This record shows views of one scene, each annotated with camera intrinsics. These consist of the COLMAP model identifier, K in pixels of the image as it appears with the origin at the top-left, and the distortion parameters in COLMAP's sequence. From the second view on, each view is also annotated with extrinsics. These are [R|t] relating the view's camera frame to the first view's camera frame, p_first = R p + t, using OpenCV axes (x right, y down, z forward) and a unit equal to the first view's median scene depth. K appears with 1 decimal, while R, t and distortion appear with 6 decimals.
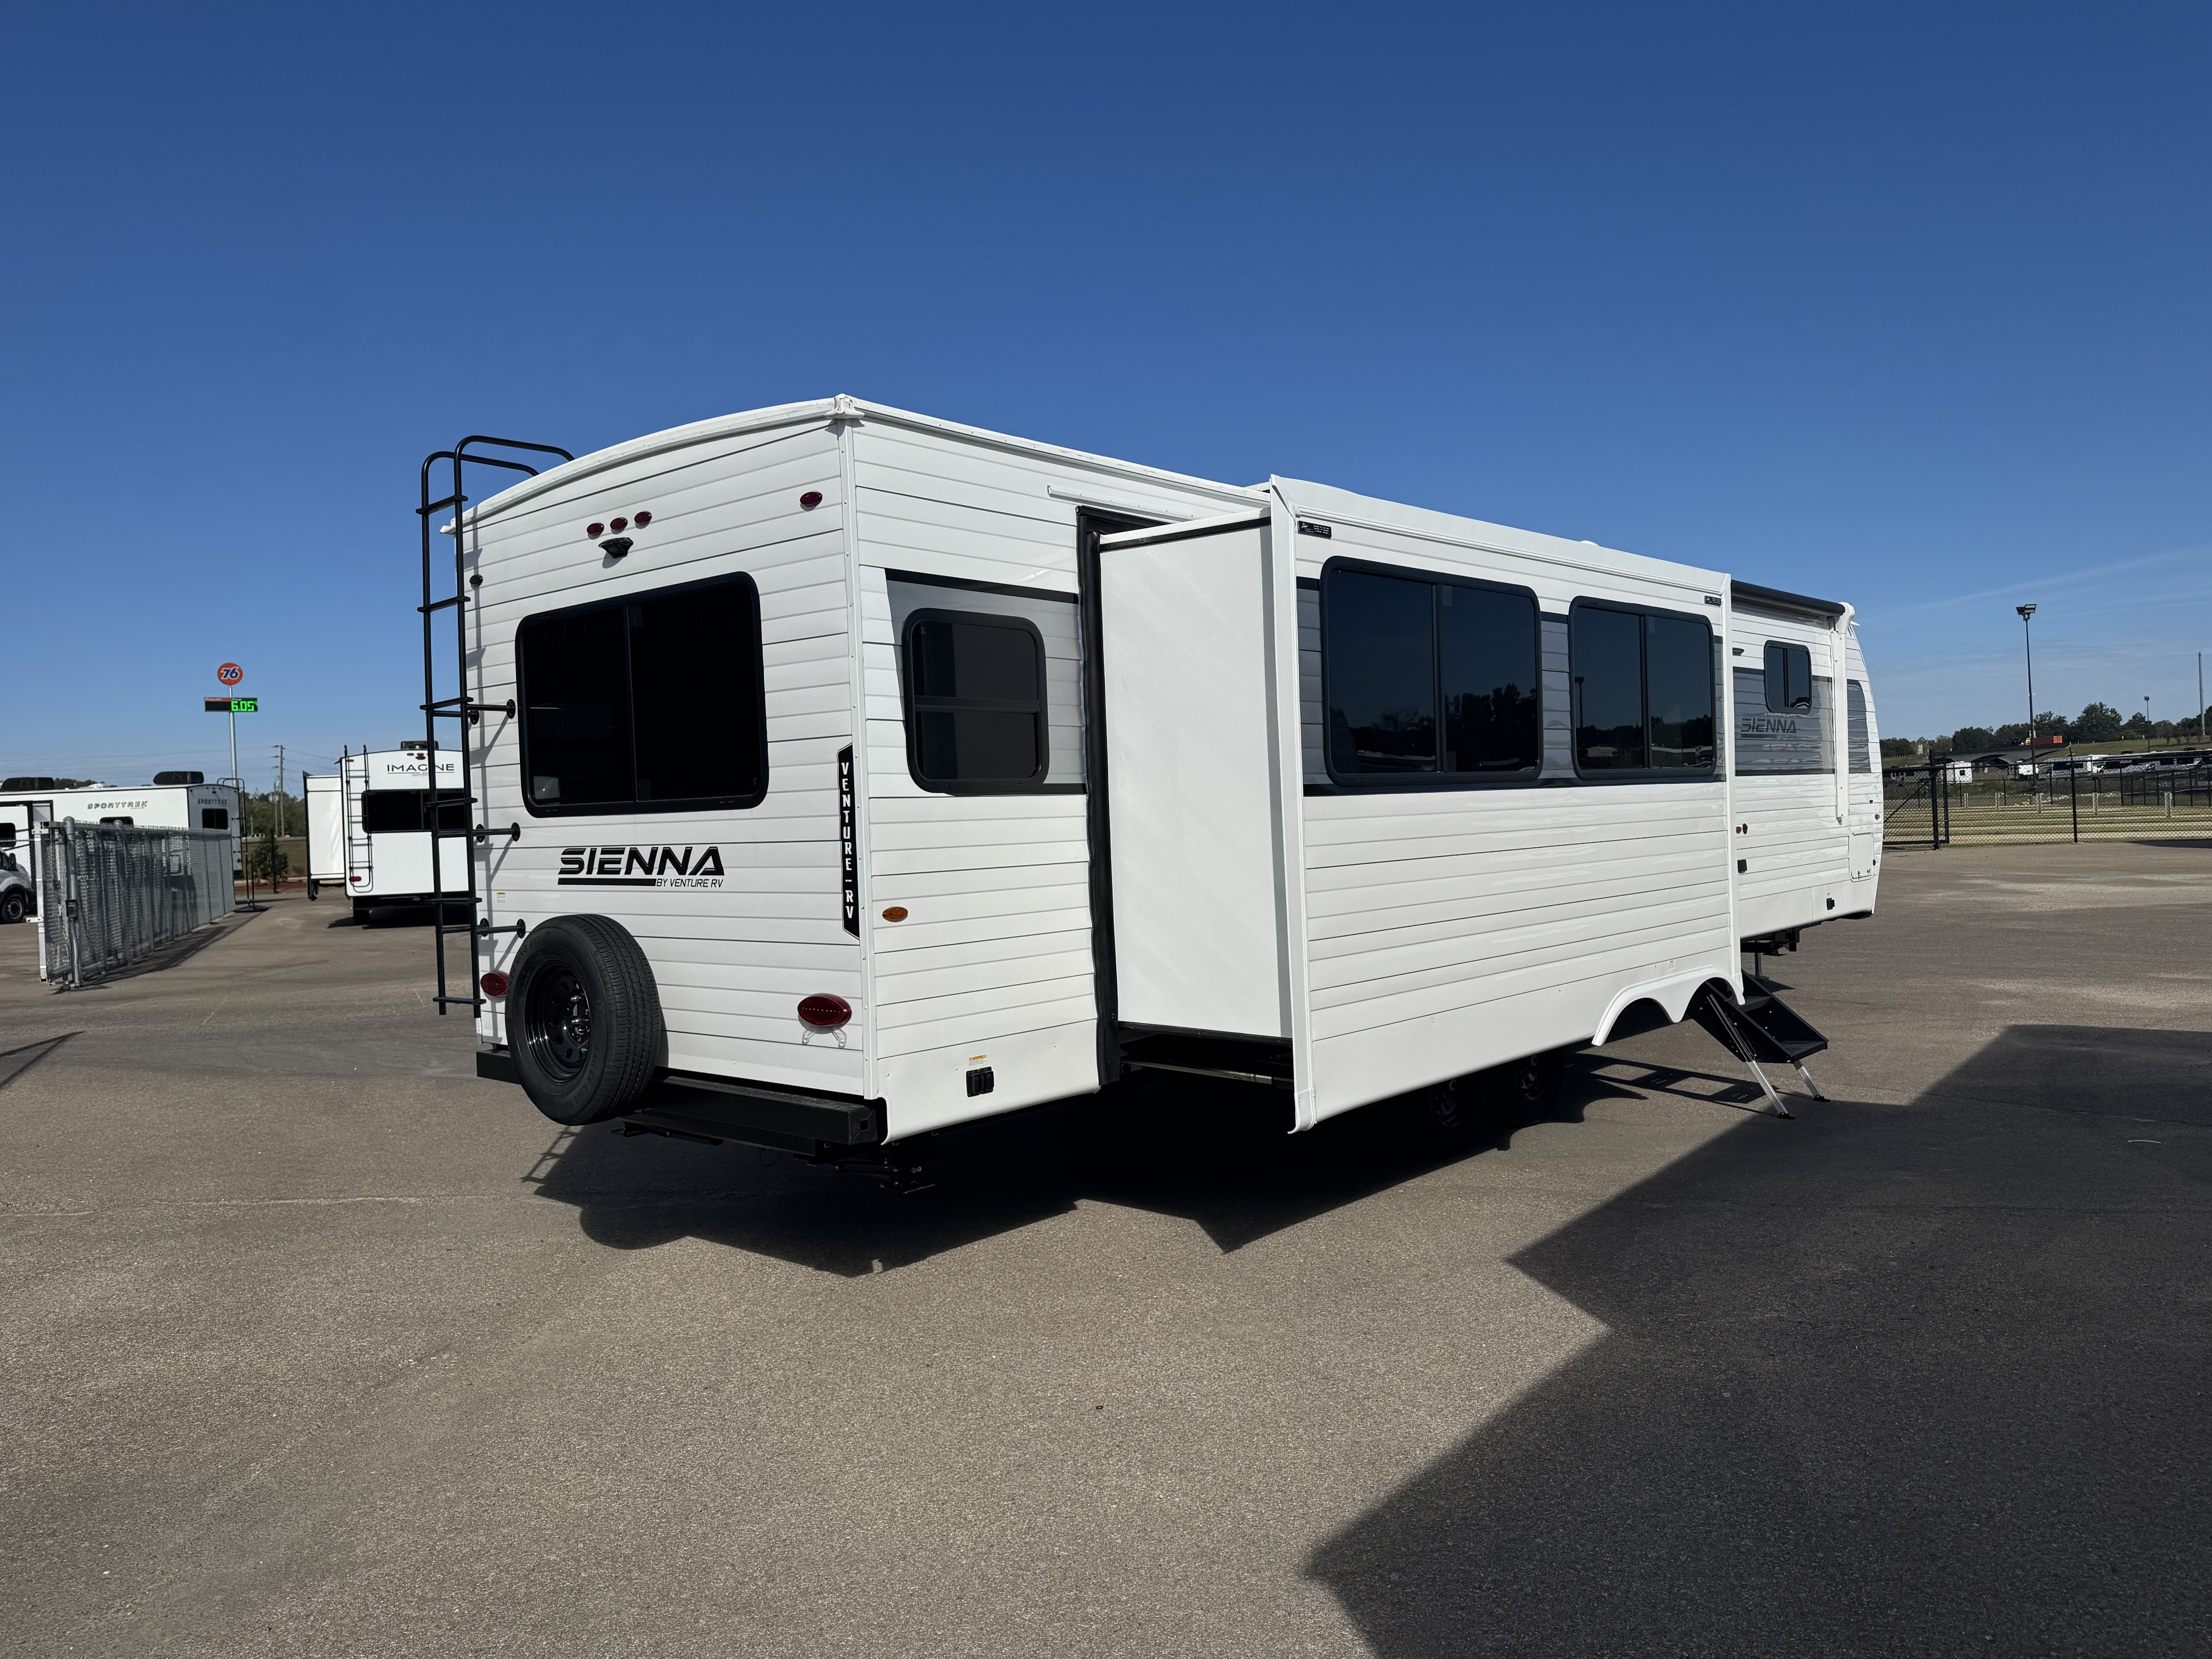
lens RADIAL K [[1561.4, 0, 1107.0], [0, 1561.4, 820.3], [0, 0, 1]] dist [0.031223, -0.030178]
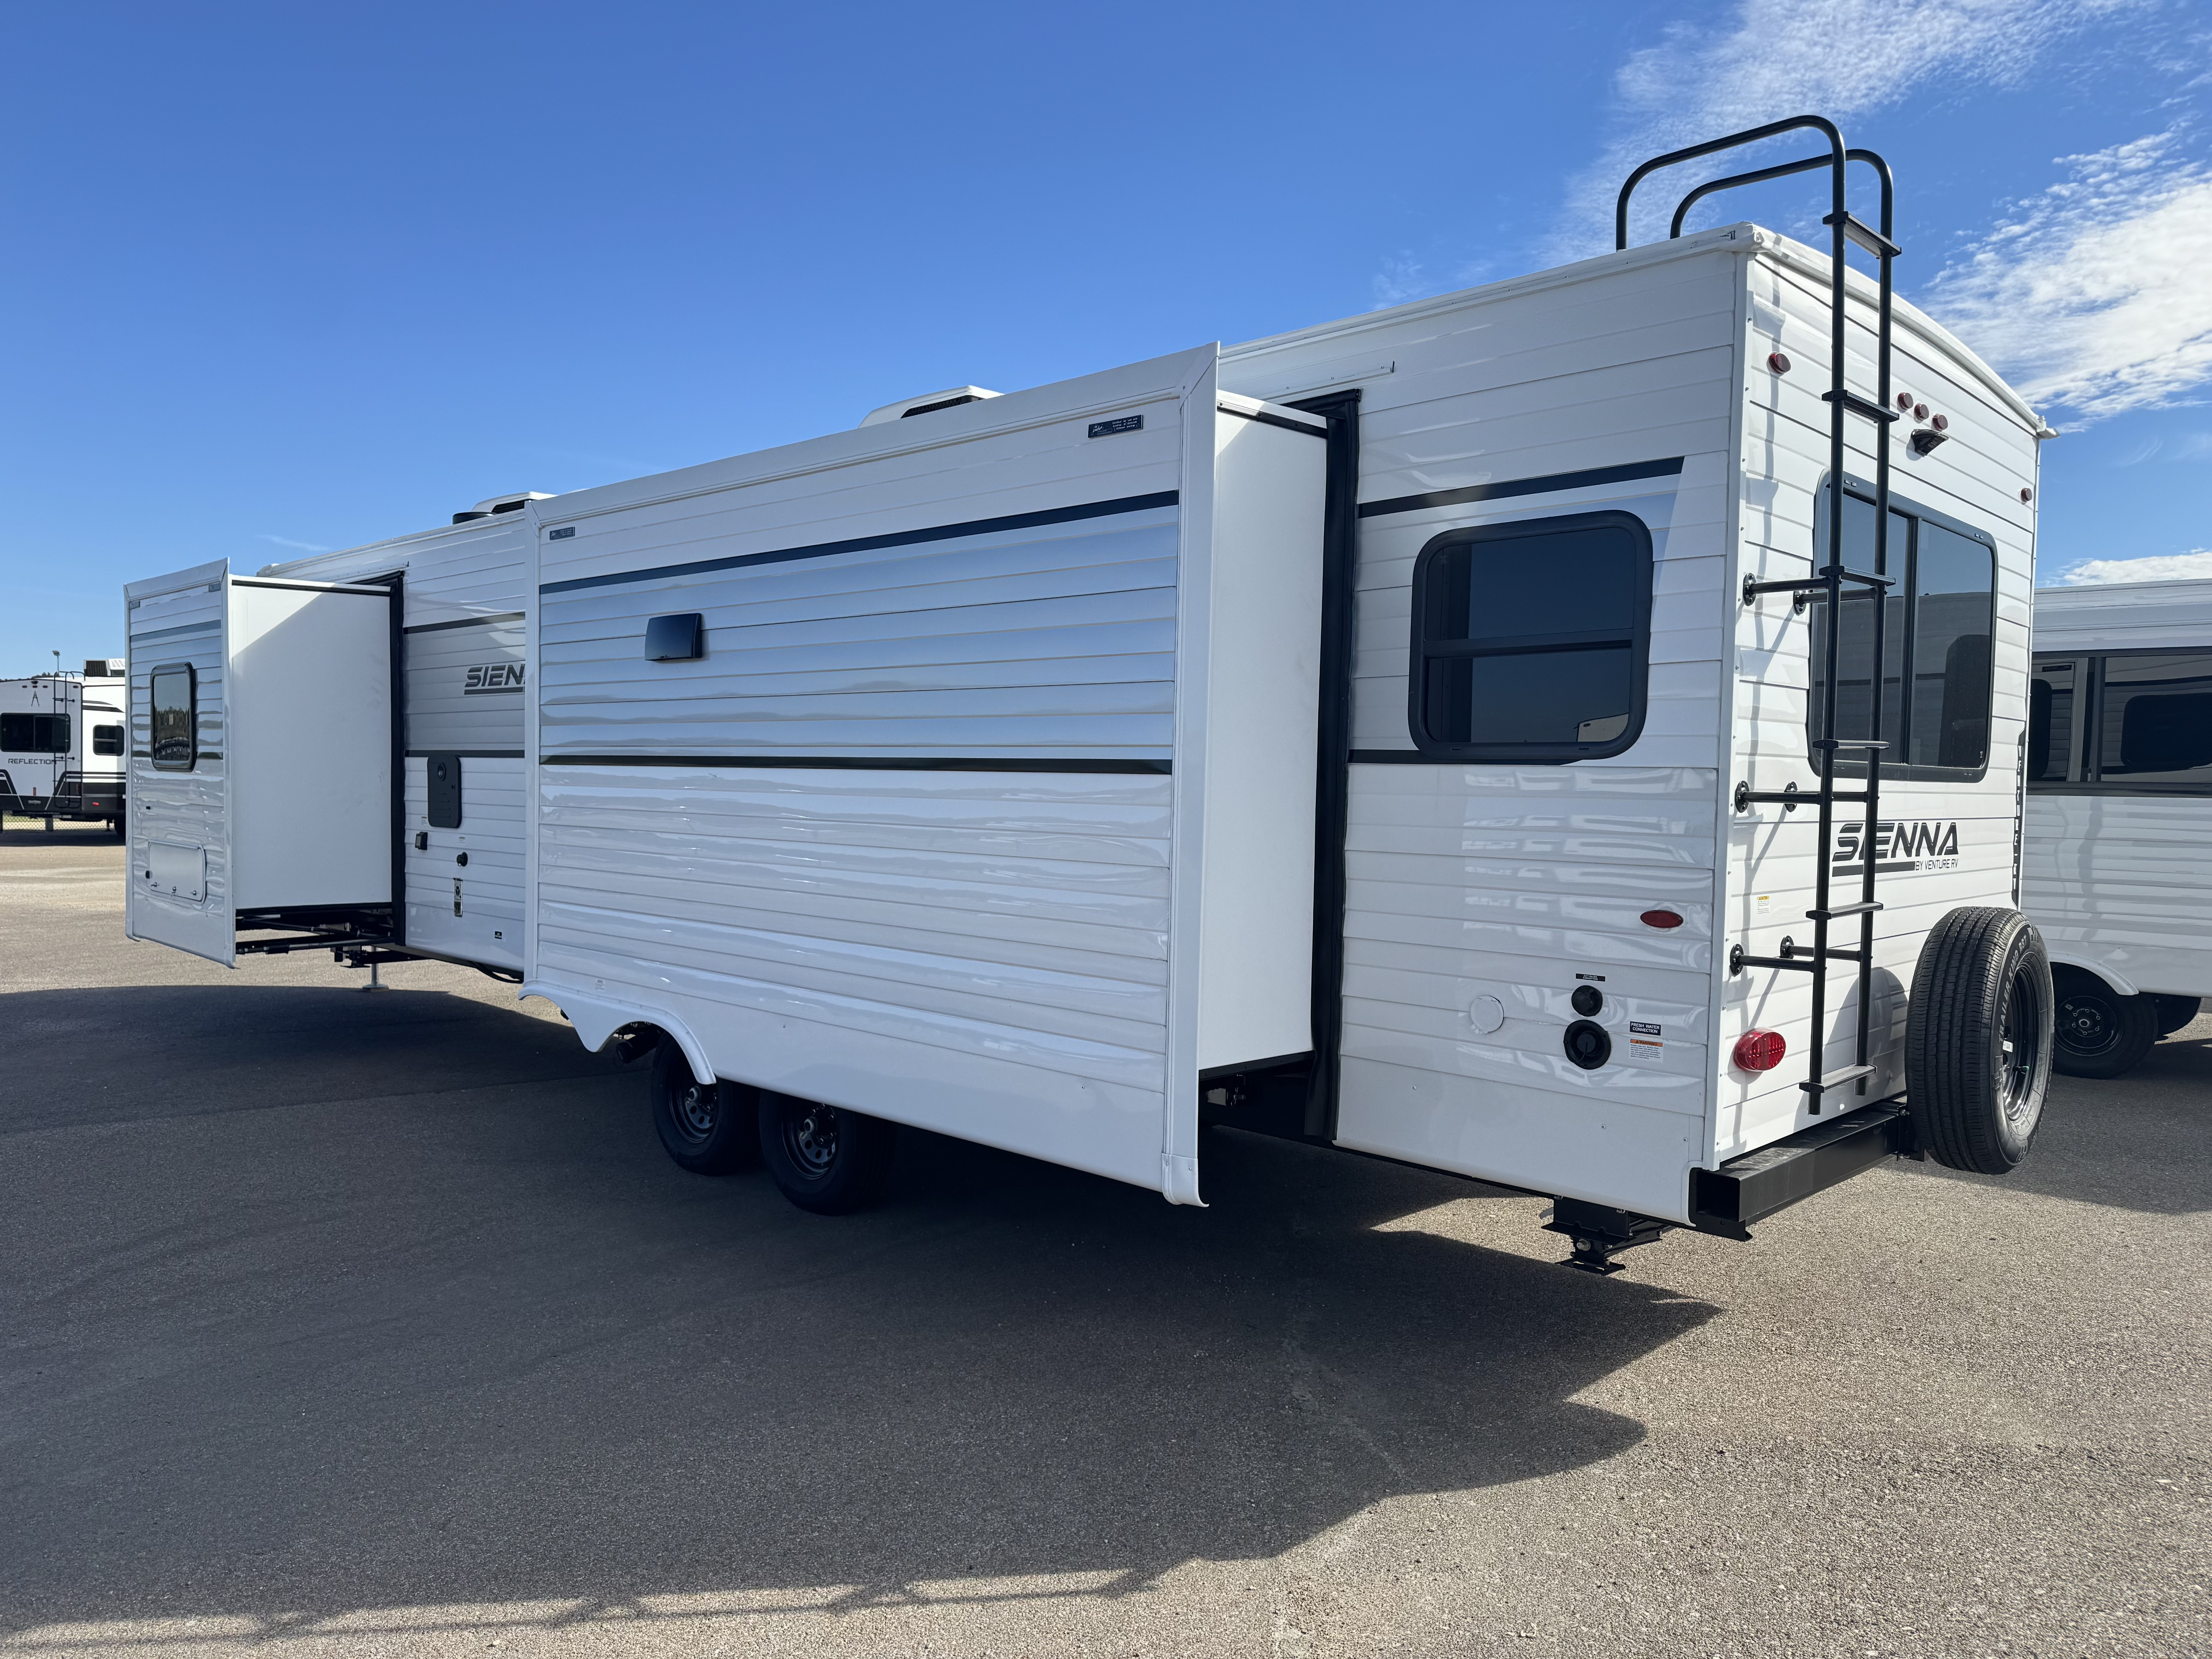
lens RADIAL K [[1561.4, 0, 1107.8], [0, 1561.4, 828.5], [0, 0, 1]] dist [0.031223, -0.030178]
pose [[0.049317, 0.004190, 0.998774, -1.062510], [-0.014081, 0.999895, -0.003500, 0.027239], [-0.998684, -0.013891, 0.049371, 1.298282]]
